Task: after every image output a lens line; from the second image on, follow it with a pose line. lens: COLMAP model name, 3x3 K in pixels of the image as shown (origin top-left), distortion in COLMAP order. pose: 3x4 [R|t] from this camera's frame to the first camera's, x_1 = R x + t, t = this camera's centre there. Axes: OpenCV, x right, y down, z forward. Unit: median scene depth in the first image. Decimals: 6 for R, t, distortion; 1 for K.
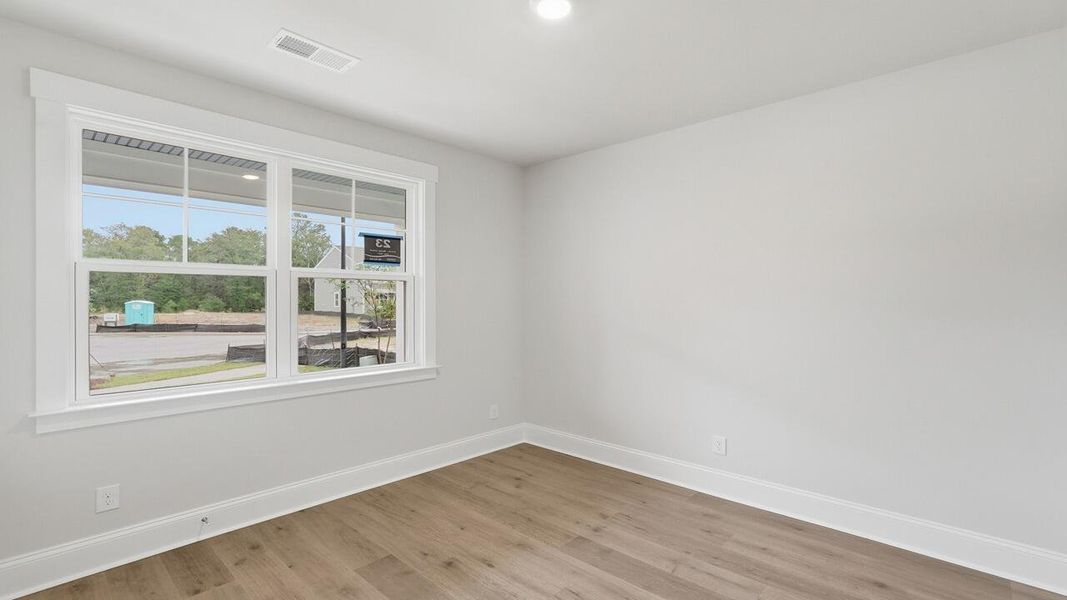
lens RADIAL K [[475.7, 0, 533.5], [0, 475.7, 300.0], [0, 0, 1]] dist [-0.017920, -0.000109]
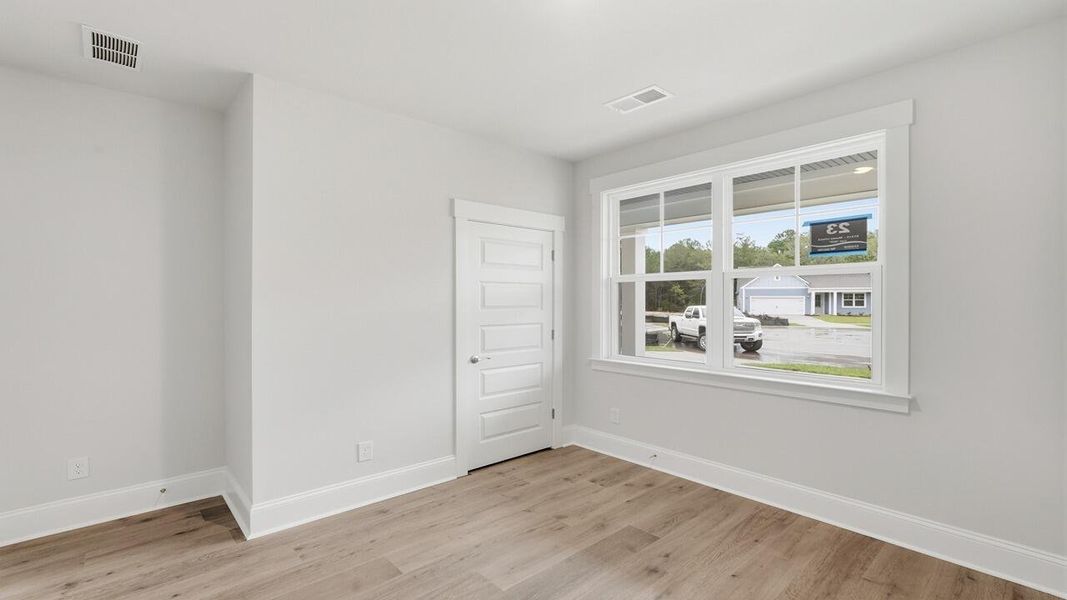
lens RADIAL K [[475.7, 0, 533.5], [0, 475.7, 300.0], [0, 0, 1]] dist [-0.017920, -0.000109]
pose [[-0.104125, 0.000023, -0.994564, 0.644751], [0.003302, 0.999994, -0.000322, 0.001460], [0.994559, -0.003317, -0.104124, 0.679896]]
